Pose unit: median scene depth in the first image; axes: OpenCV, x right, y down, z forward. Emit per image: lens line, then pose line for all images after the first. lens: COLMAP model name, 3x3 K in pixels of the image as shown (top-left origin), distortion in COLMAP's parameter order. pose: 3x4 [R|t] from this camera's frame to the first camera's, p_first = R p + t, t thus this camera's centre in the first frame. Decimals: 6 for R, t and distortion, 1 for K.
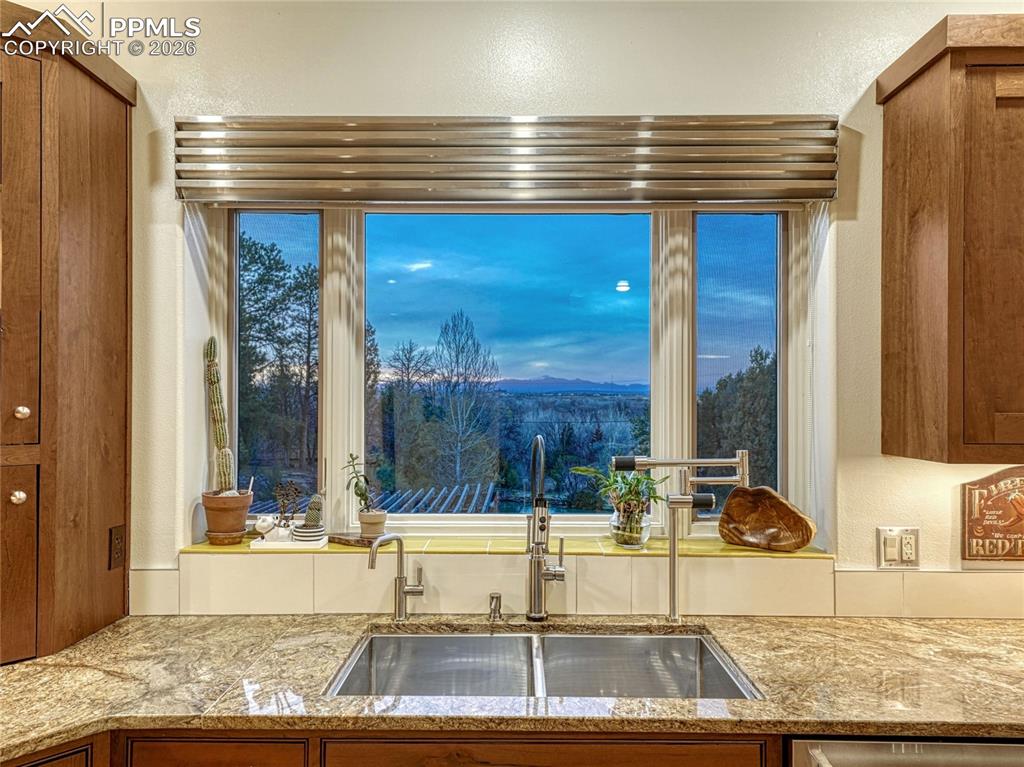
lens RADIAL K [[724.2, 0, 511.8], [0, 724.2, 399.2], [0, 0, 1]] dist [0.022435, -0.001044]
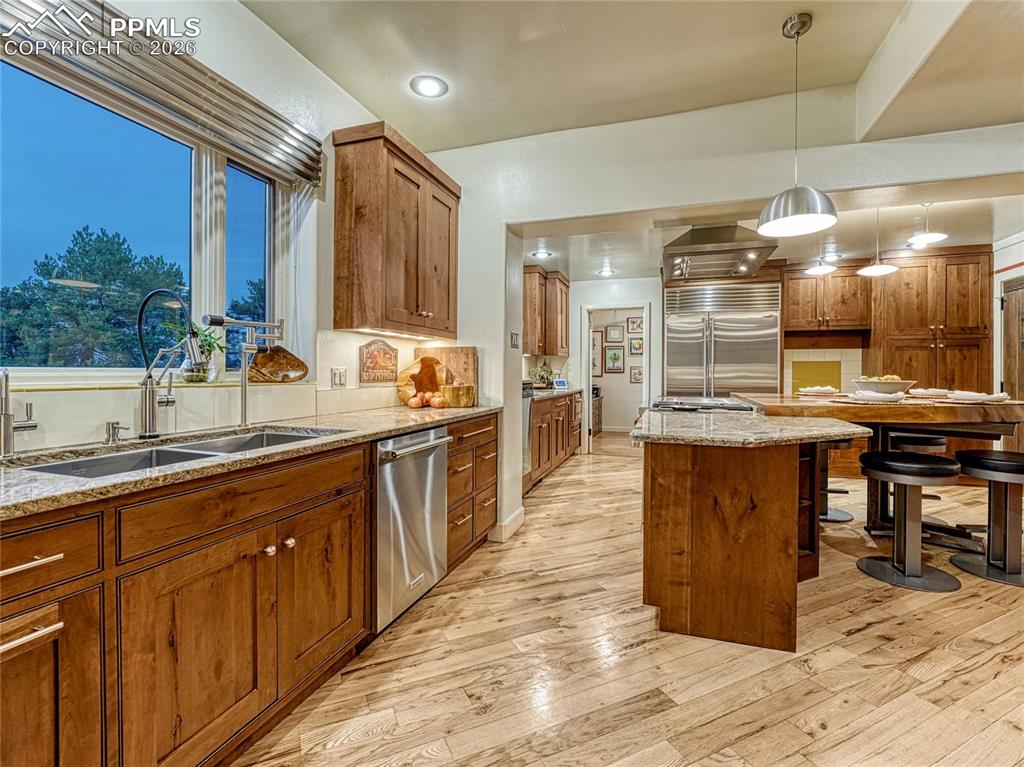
lens RADIAL K [[474.0, 0, 512.0], [0, 474.0, 383.5], [0, 0, 1]] dist [-0.000537, -0.000180]
pose [[0.319381, -0.024448, 0.947311, -0.544738], [-0.001301, 0.999655, 0.026237, 0.189165], [-0.947625, -0.009612, 0.319239, 0.152278]]
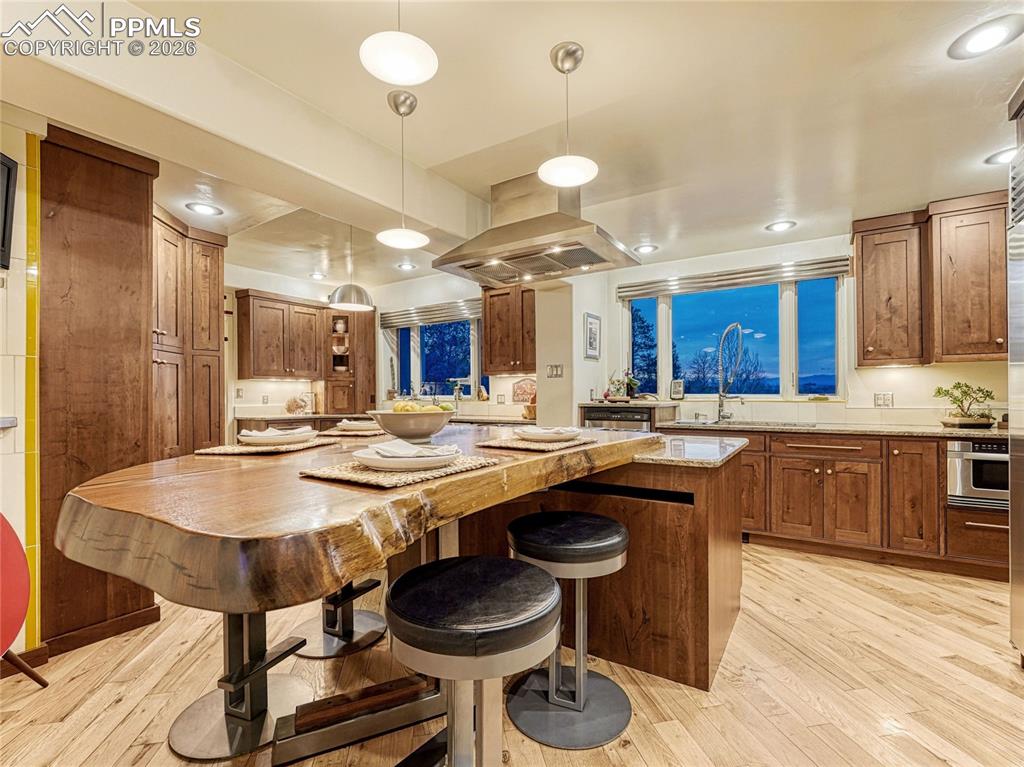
lens RADIAL K [[474.0, 0, 512.0], [0, 474.0, 383.5], [0, 0, 1]] dist [-0.000537, -0.000180]
pose [[0.837145, -0.024778, -0.546419, 2.053316], [0.014294, 0.999623, -0.023430, 0.184915], [0.546794, 0.011804, 0.837184, -1.217150]]
